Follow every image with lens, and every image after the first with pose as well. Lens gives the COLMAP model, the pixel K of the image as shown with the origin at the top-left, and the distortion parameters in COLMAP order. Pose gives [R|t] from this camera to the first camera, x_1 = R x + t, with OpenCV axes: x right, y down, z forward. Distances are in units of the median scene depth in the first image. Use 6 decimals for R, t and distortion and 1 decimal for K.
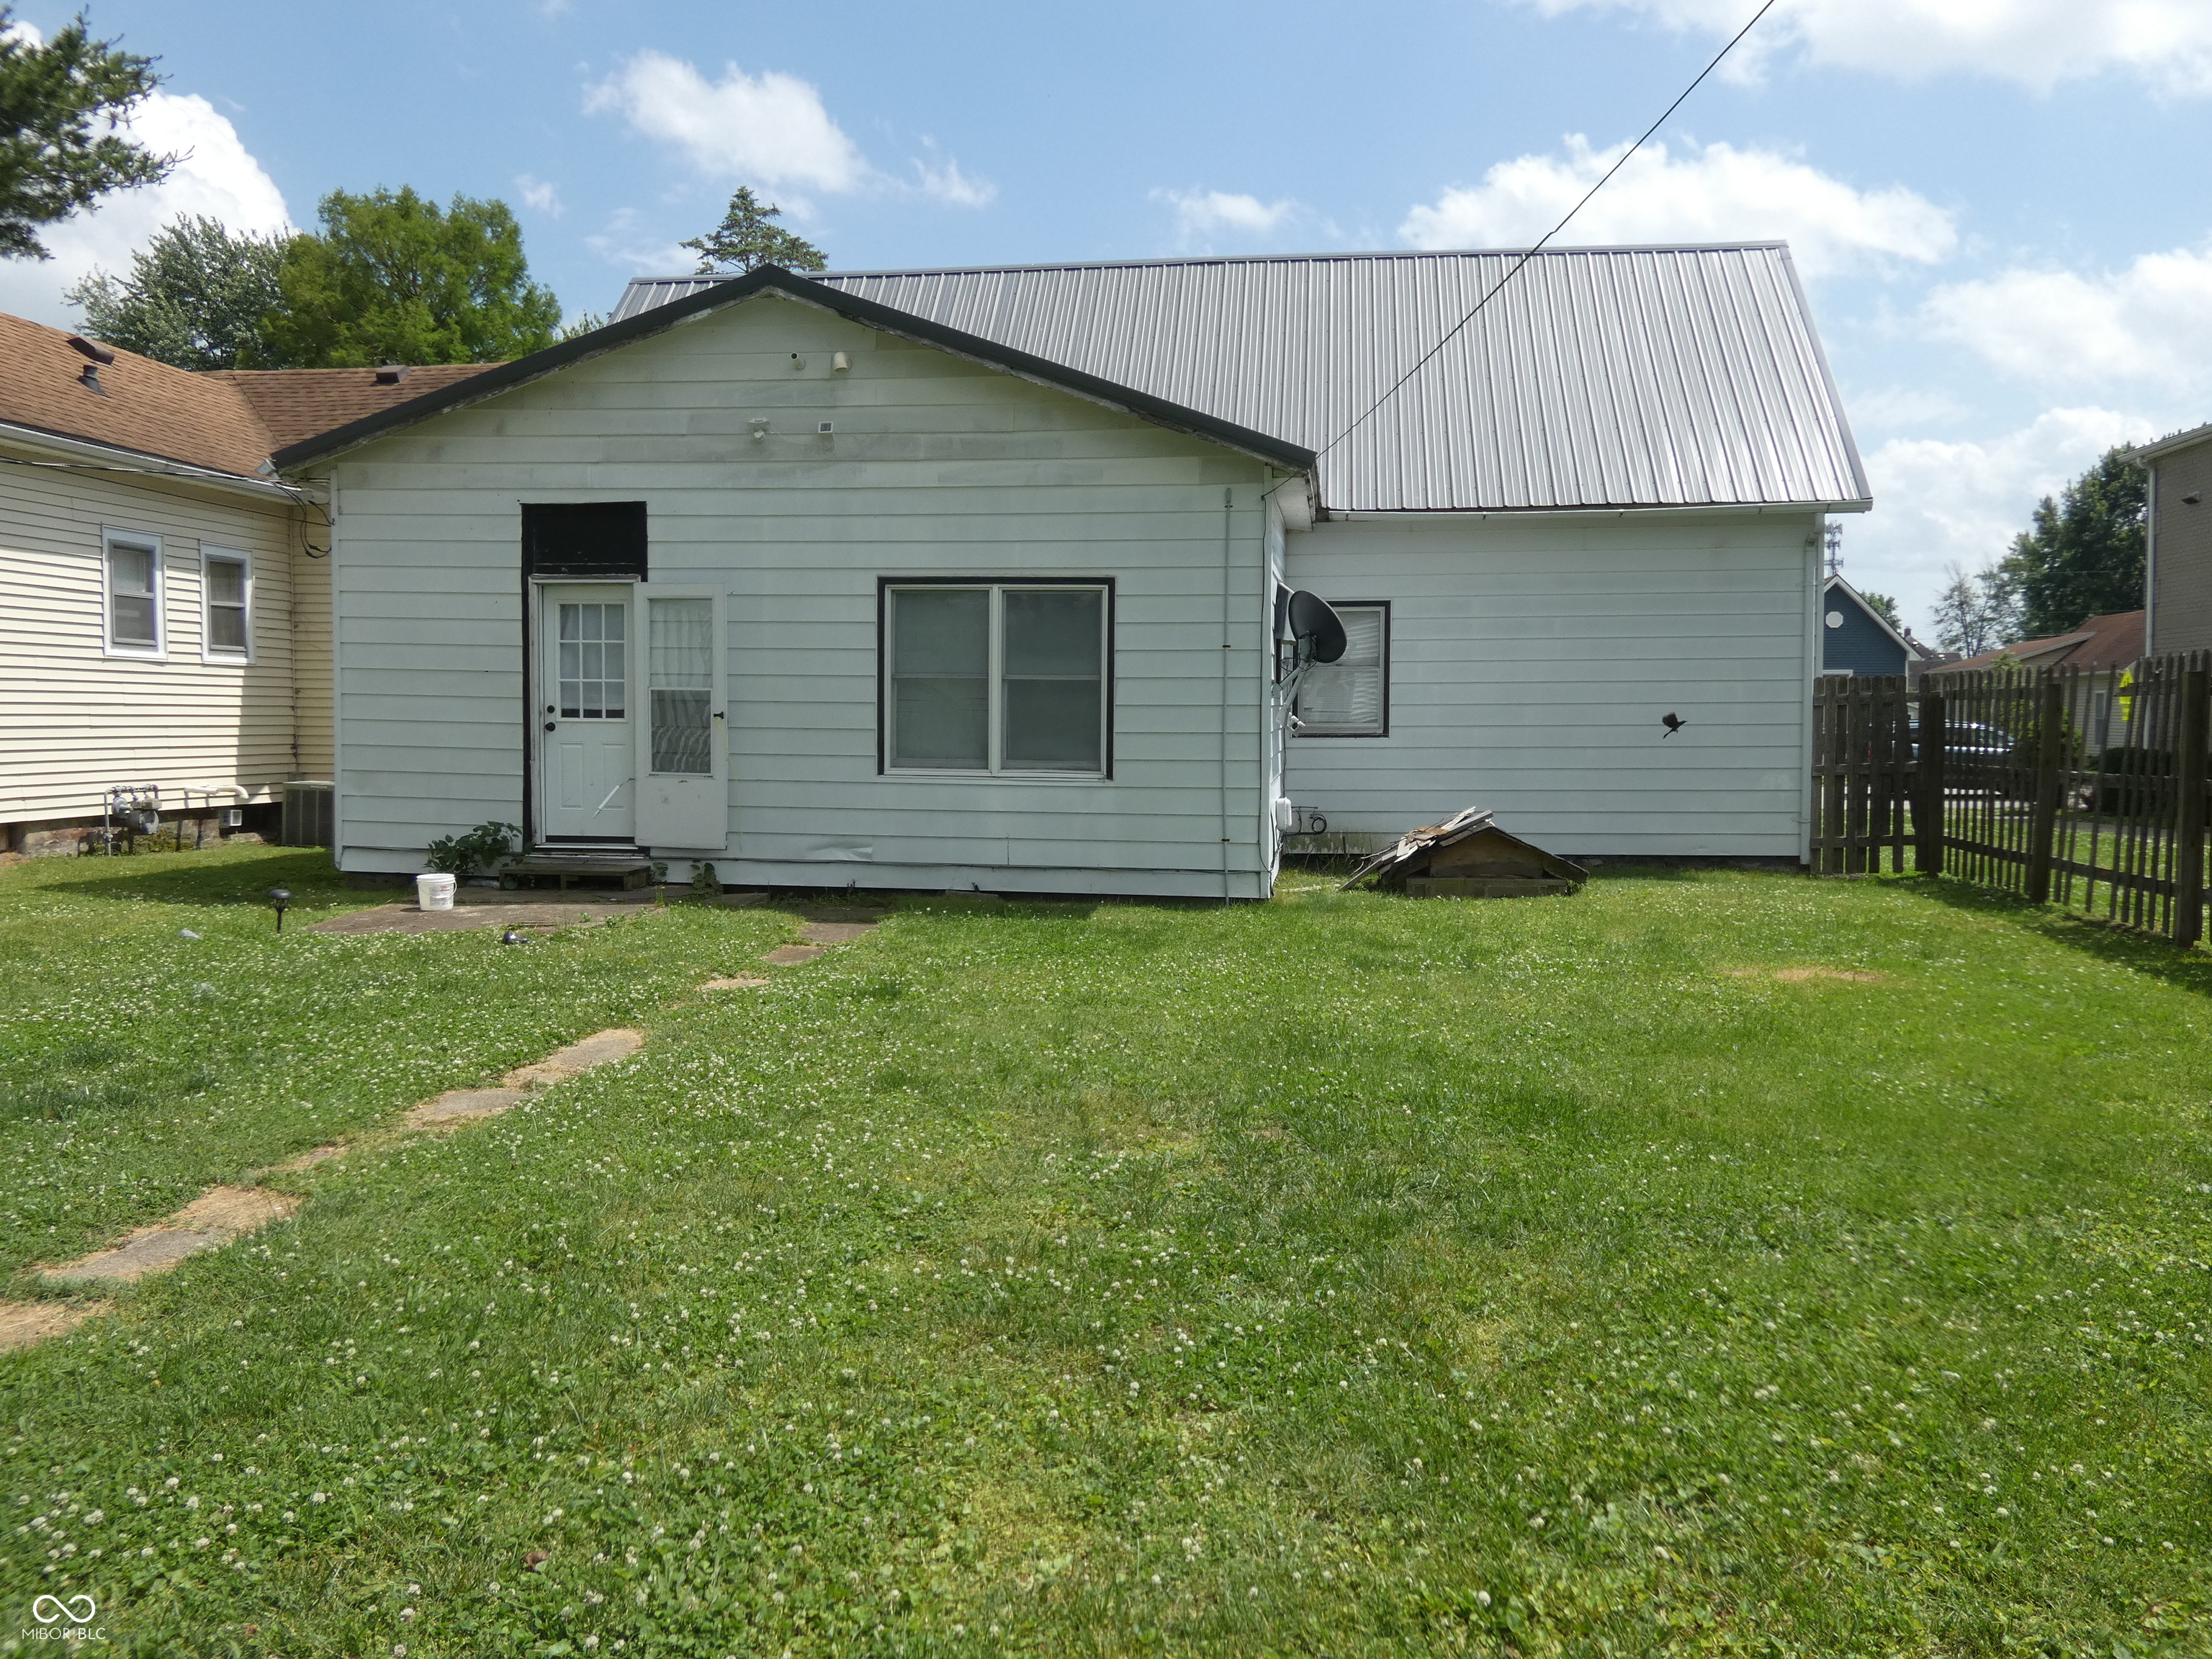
lens RADIAL K [[1676.2, 0, 1113.5], [0, 1676.2, 823.7], [0, 0, 1]] dist [-0.032374, 0.023546]
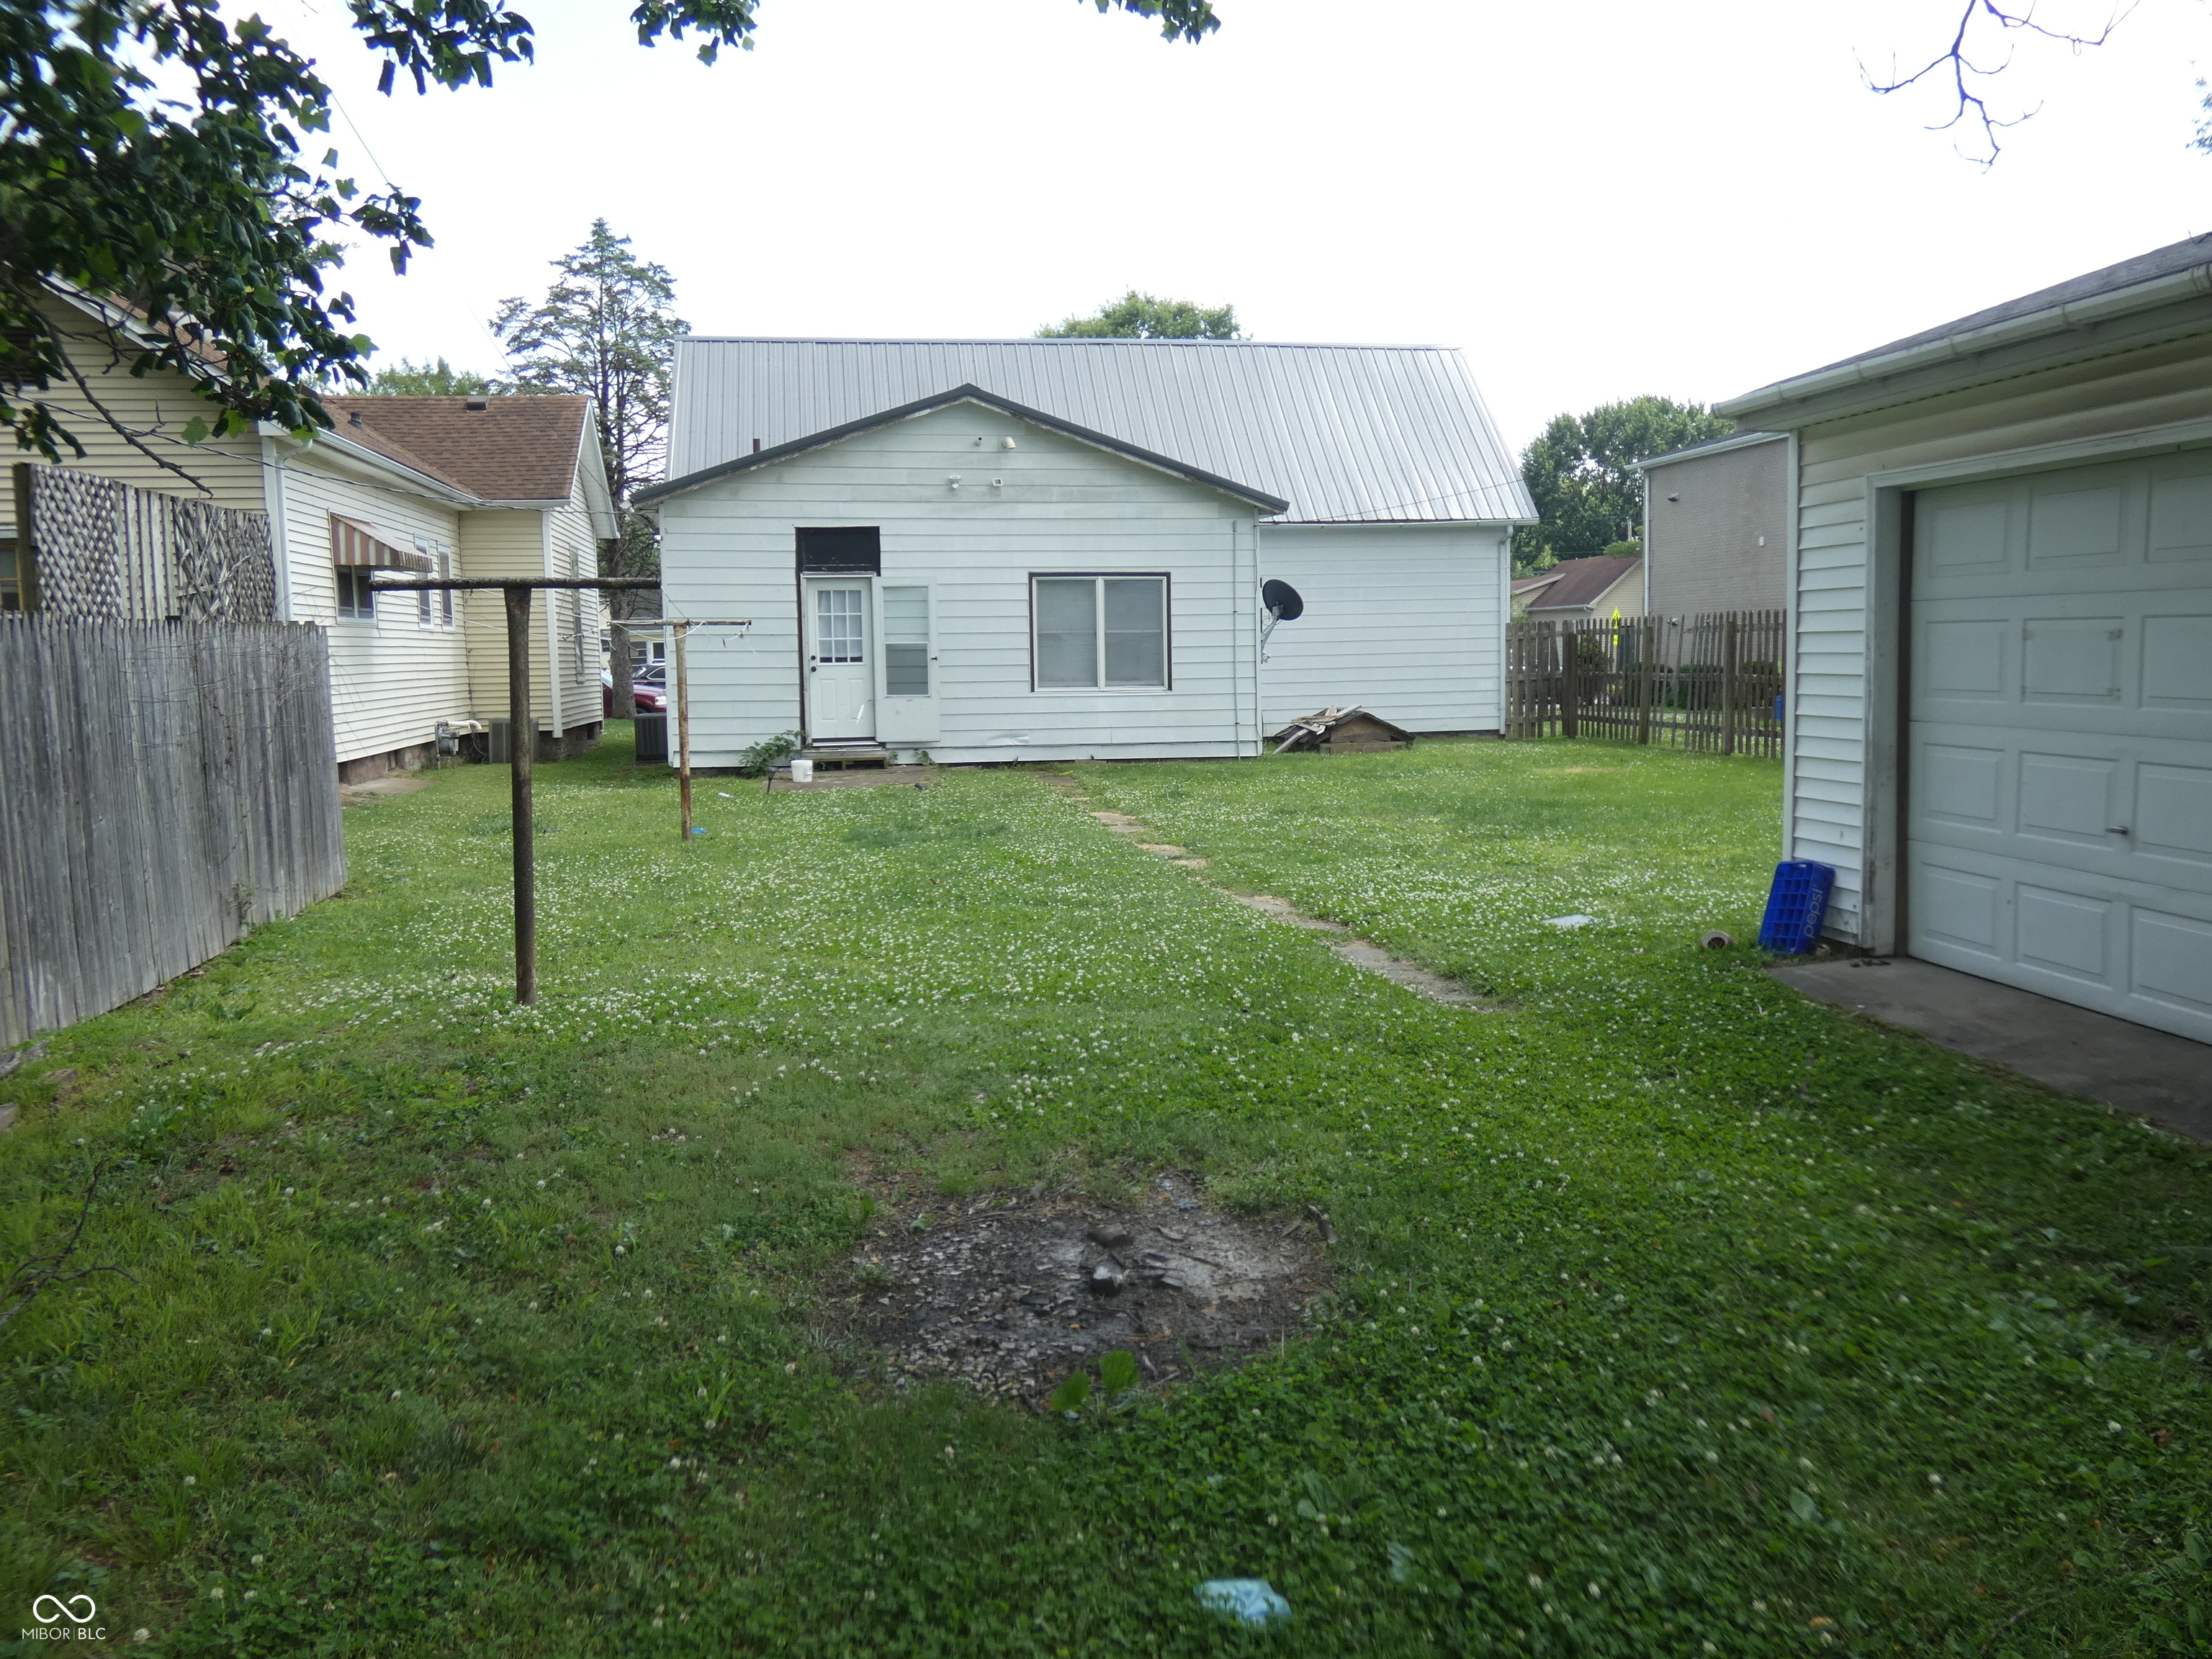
lens RADIAL K [[1676.2, 0, 1097.7], [0, 1676.2, 826.3], [0, 0, 1]] dist [-0.032374, 0.023546]
pose [[0.960241, -0.050883, 0.274497, -0.536142], [0.041254, 0.998318, 0.040744, 0.038043], [-0.276108, -0.027800, 0.960724, -0.611437]]
